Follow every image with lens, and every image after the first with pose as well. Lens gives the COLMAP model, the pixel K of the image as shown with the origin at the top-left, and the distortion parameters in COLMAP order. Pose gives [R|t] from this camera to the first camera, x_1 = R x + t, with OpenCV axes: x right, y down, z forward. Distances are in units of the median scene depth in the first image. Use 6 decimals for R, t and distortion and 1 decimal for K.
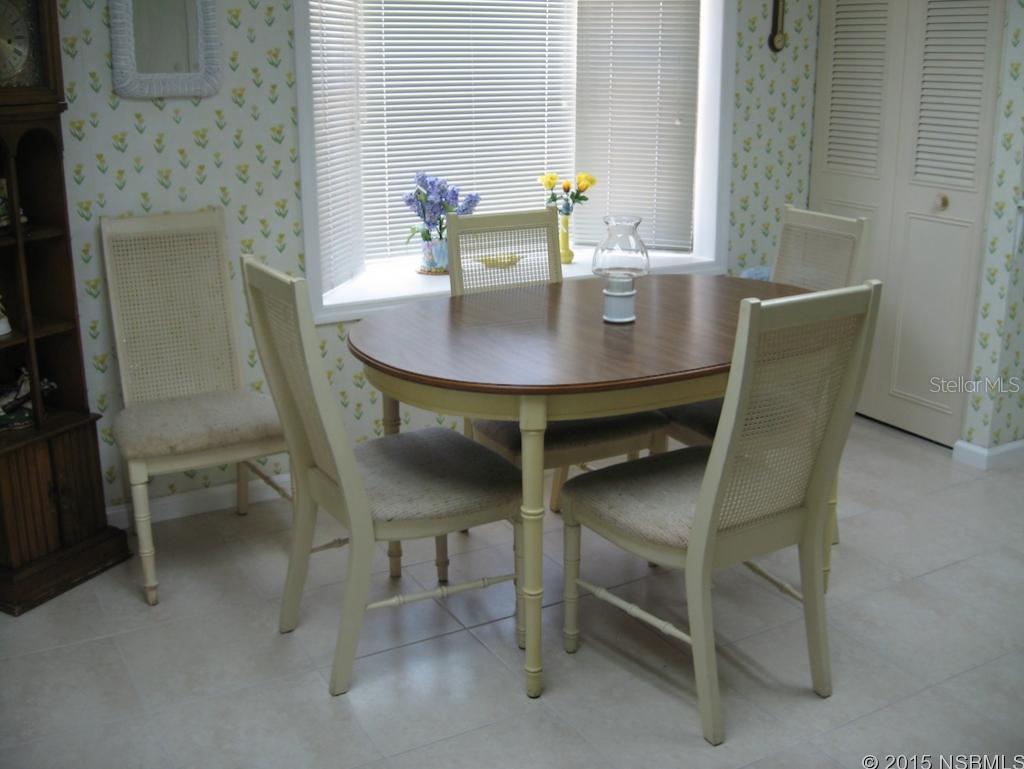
lens RADIAL K [[1133.3, 0, 510.9], [0, 1133.3, 384.2], [0, 0, 1]] dist [-0.023725, 0.000000]
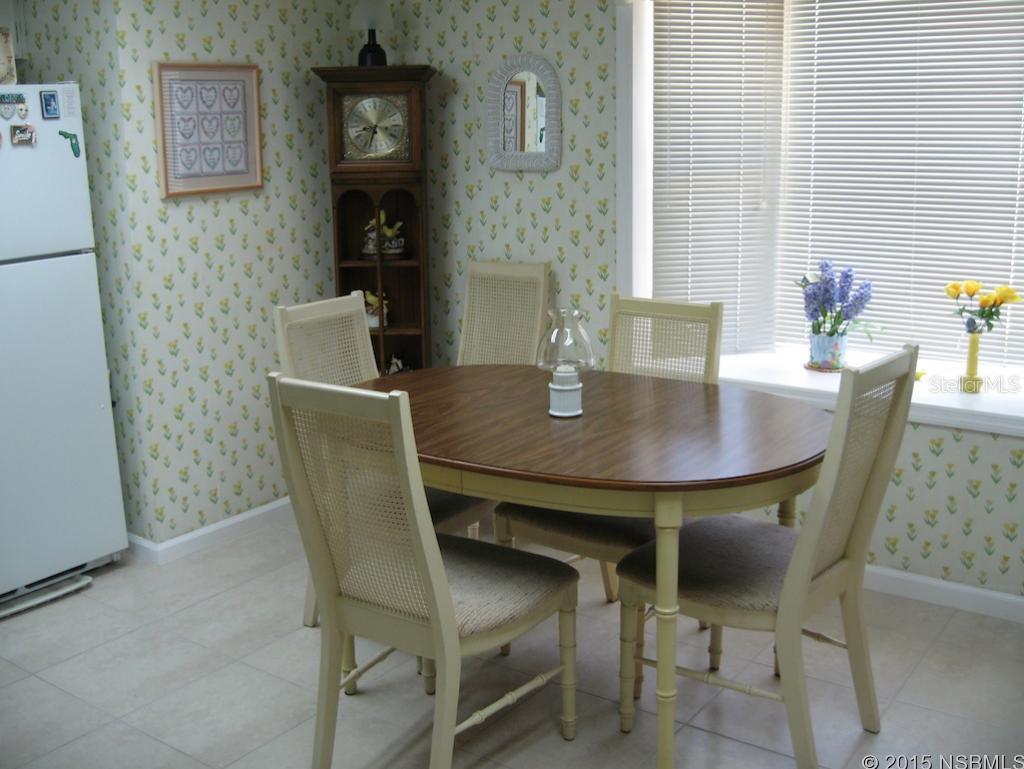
lens RADIAL K [[1133.3, 0, 510.6], [0, 1133.3, 383.8], [0, 0, 1]] dist [-0.023725, 0.000000]
pose [[0.422820, 0.210170, -0.881506, 0.816920], [-0.244482, 0.963122, 0.112362, -0.161322], [0.872612, 0.168003, 0.458610, 0.446962]]
